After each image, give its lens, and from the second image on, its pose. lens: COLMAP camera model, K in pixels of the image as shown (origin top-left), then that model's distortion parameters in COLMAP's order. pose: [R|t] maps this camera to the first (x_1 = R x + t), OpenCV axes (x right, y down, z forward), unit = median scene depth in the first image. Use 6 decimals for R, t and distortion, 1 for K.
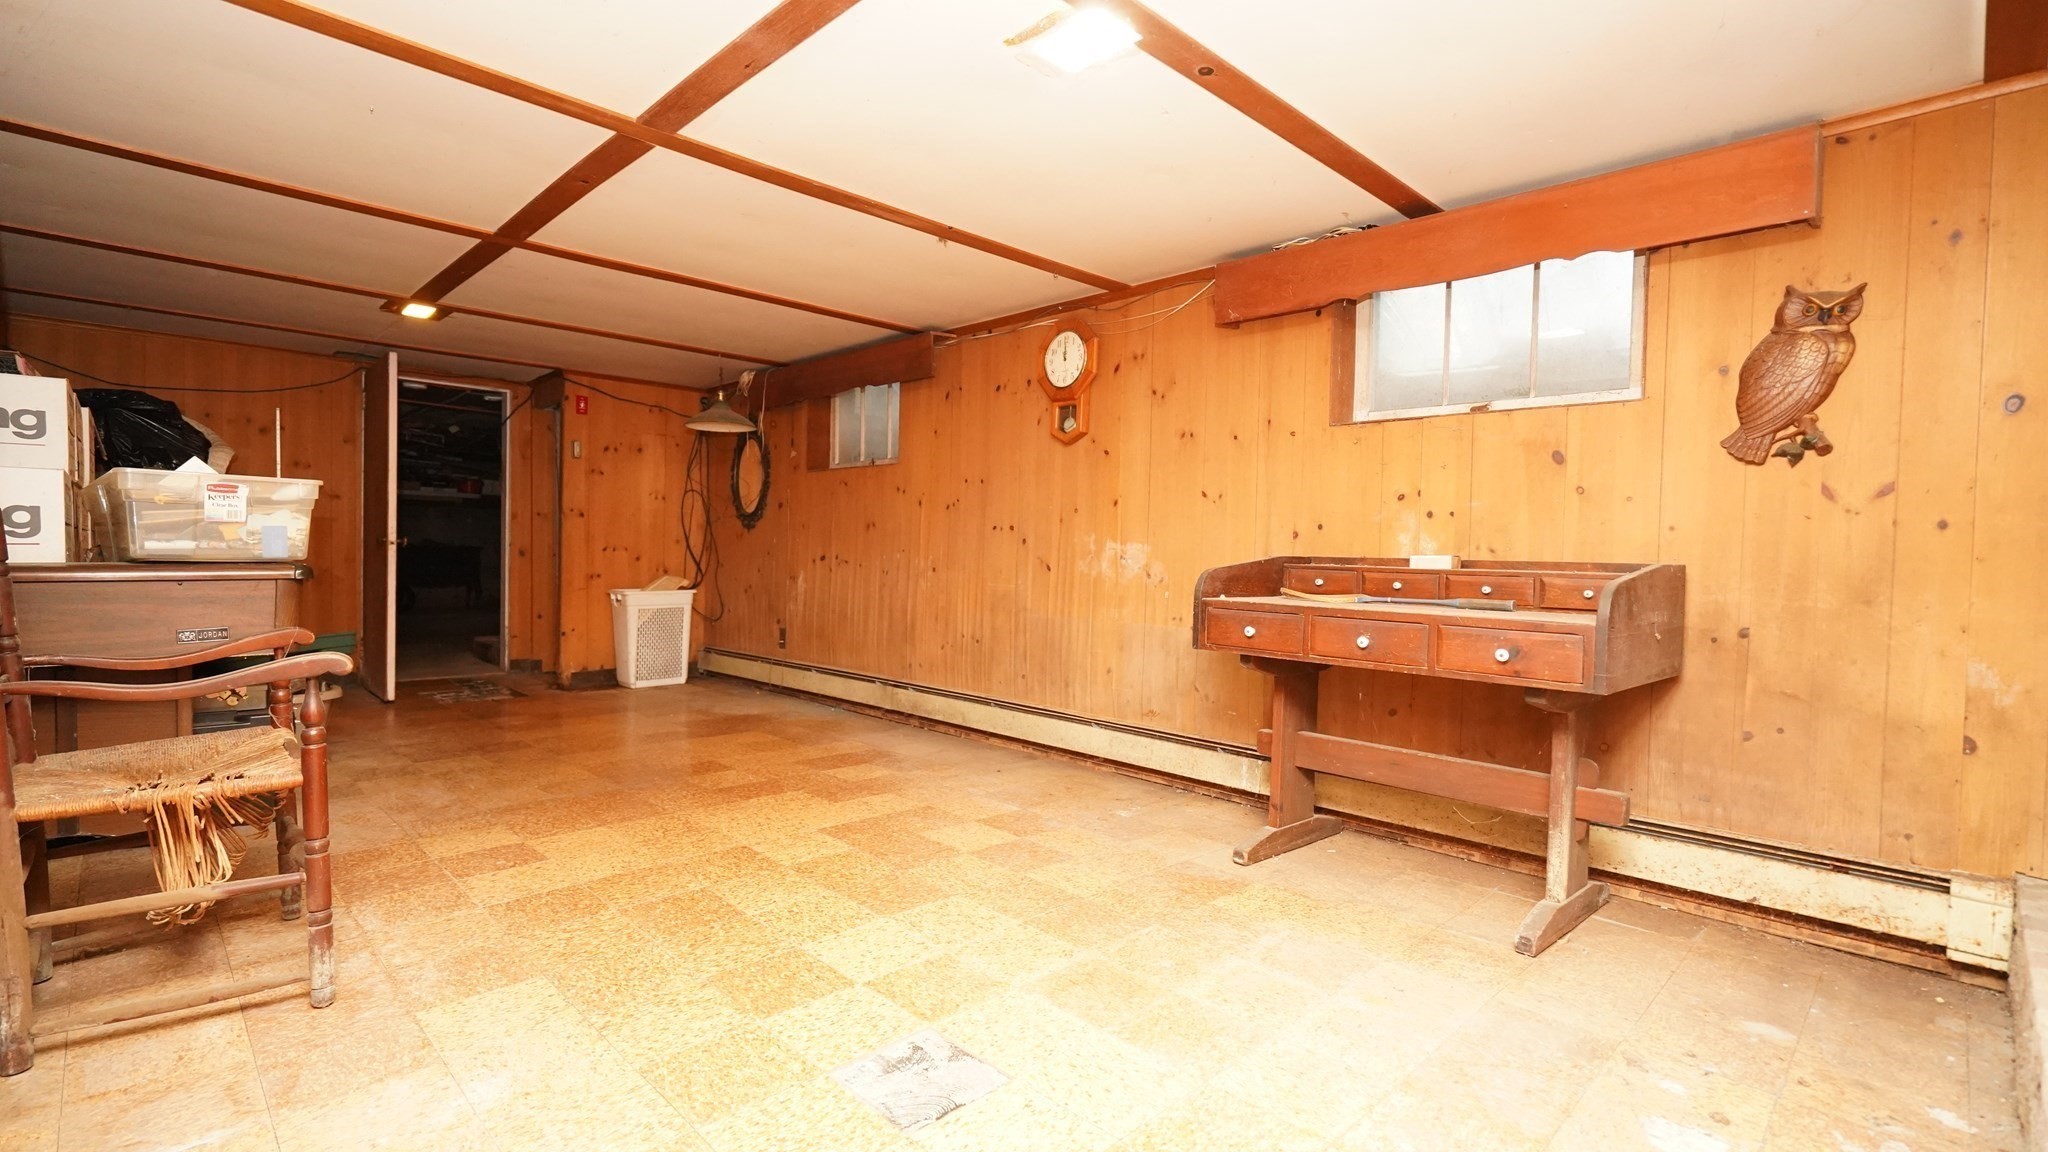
lens RADIAL K [[924.2, 0, 1024.0], [0, 924.2, 576.0], [0, 0, 1]] dist [-0.003408, 0.000625]
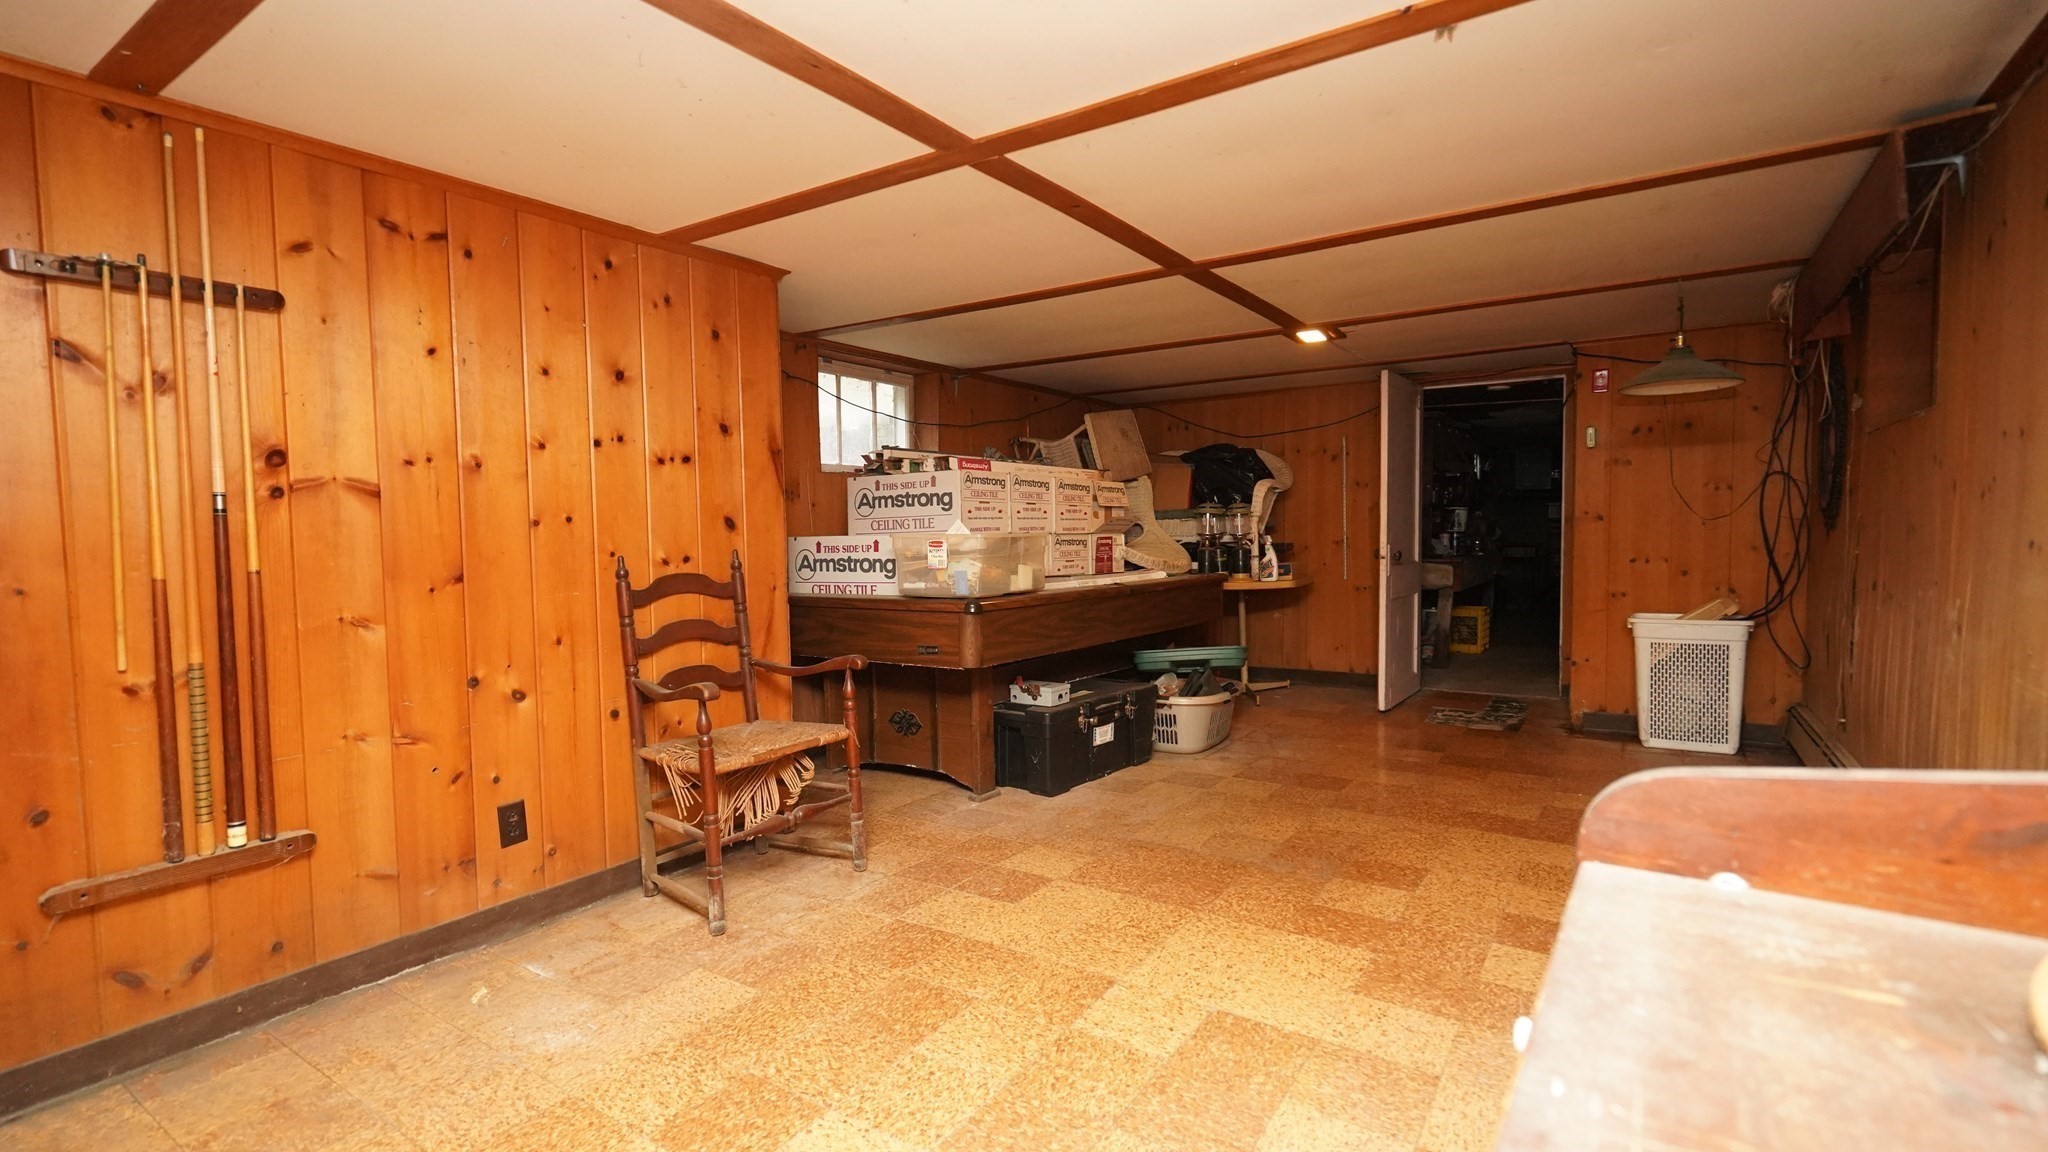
lens RADIAL K [[924.2, 0, 1024.0], [0, 924.2, 576.0], [0, 0, 1]] dist [-0.003408, 0.000625]
pose [[0.200247, 0.026235, -0.979394, 0.436732], [-0.004537, 0.999656, 0.025850, -0.073217], [0.979735, -0.000733, 0.200297, 0.744903]]
